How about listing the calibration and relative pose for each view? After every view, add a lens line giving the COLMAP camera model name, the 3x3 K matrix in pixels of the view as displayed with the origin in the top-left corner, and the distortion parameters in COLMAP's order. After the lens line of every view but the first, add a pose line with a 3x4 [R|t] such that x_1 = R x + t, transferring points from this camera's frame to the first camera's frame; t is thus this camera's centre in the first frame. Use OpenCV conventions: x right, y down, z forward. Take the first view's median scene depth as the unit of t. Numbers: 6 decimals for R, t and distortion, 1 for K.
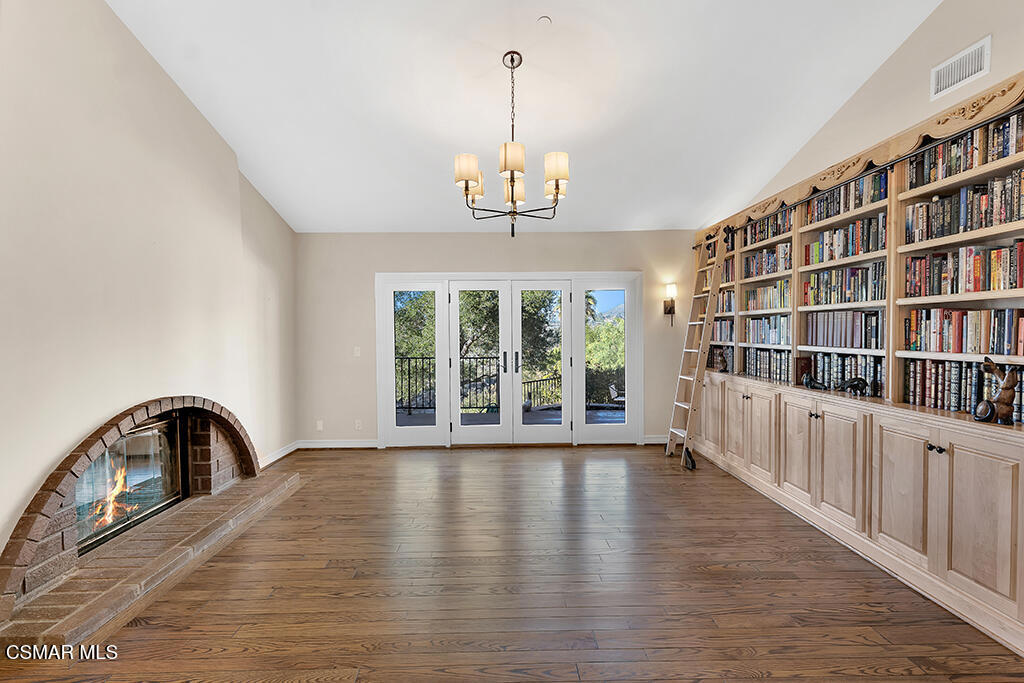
lens RADIAL K [[467.2, 0, 512.0], [0, 467.2, 341.5], [0, 0, 1]] dist [-0.001134, -0.000431]
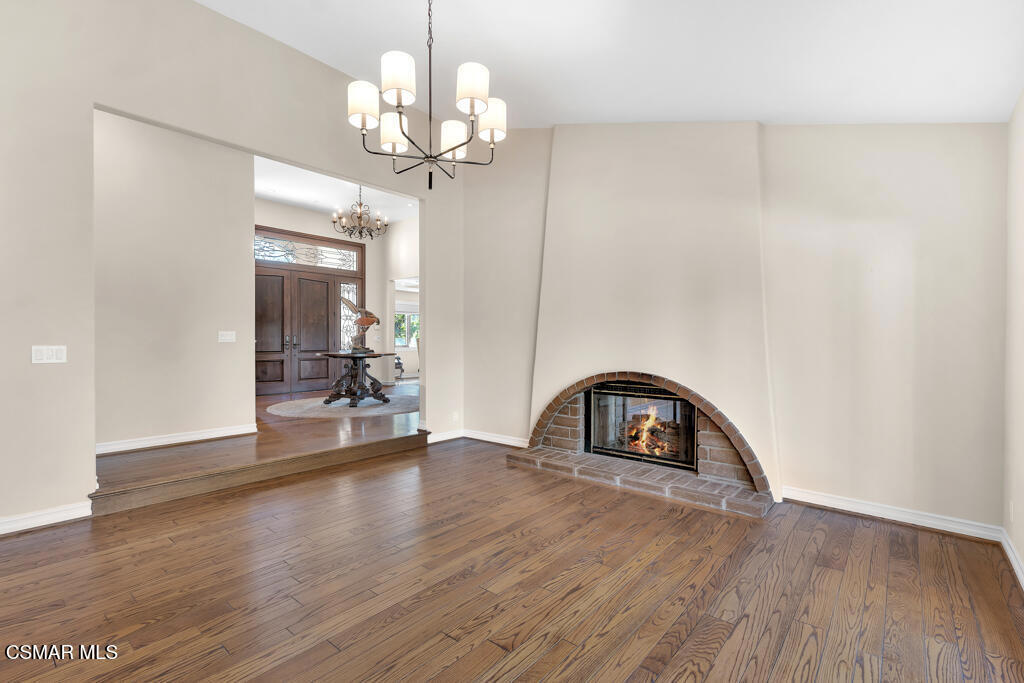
lens RADIAL K [[463.2, 0, 512.0], [0, 463.2, 341.5], [0, 0, 1]] dist [0.000823, -0.000469]
pose [[-0.657335, 0.005119, -0.753581, 0.413551], [-0.018441, 0.999568, 0.022876, 0.005721], [0.753372, 0.028934, -0.656957, 1.342381]]
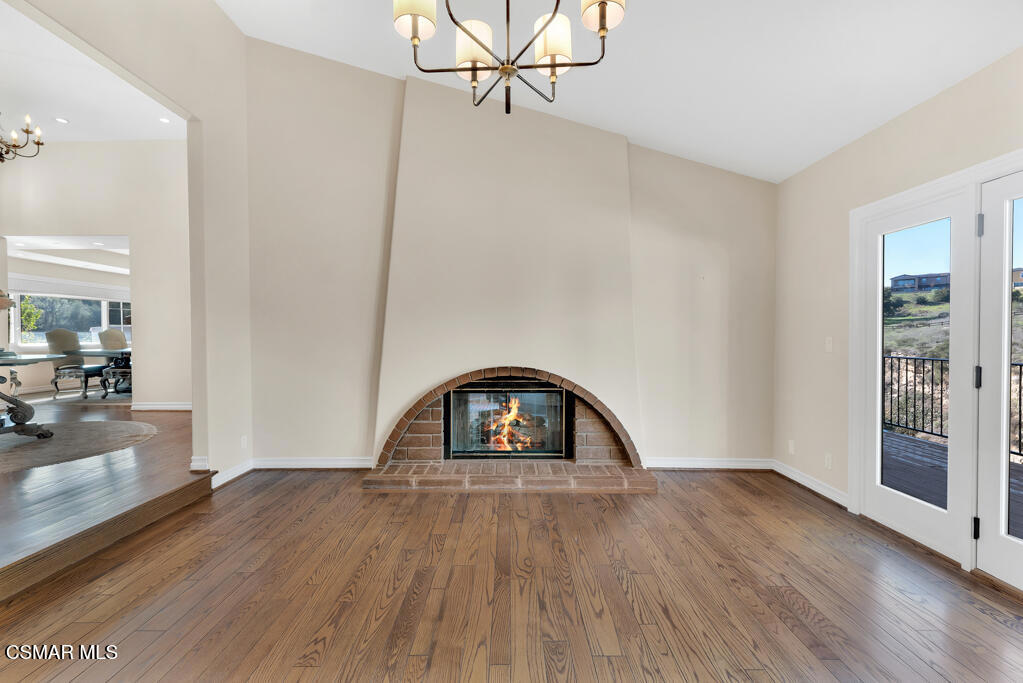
lens RADIAL K [[462.9, 0, 511.5], [0, 462.9, 341.5], [0, 0, 1]] dist [0.002738, -0.000507]
pose [[-0.024273, 0.020690, -0.999491, 0.443857], [-0.022802, 0.999514, 0.021245, 0.018945], [0.999445, 0.023306, -0.023789, 0.853165]]
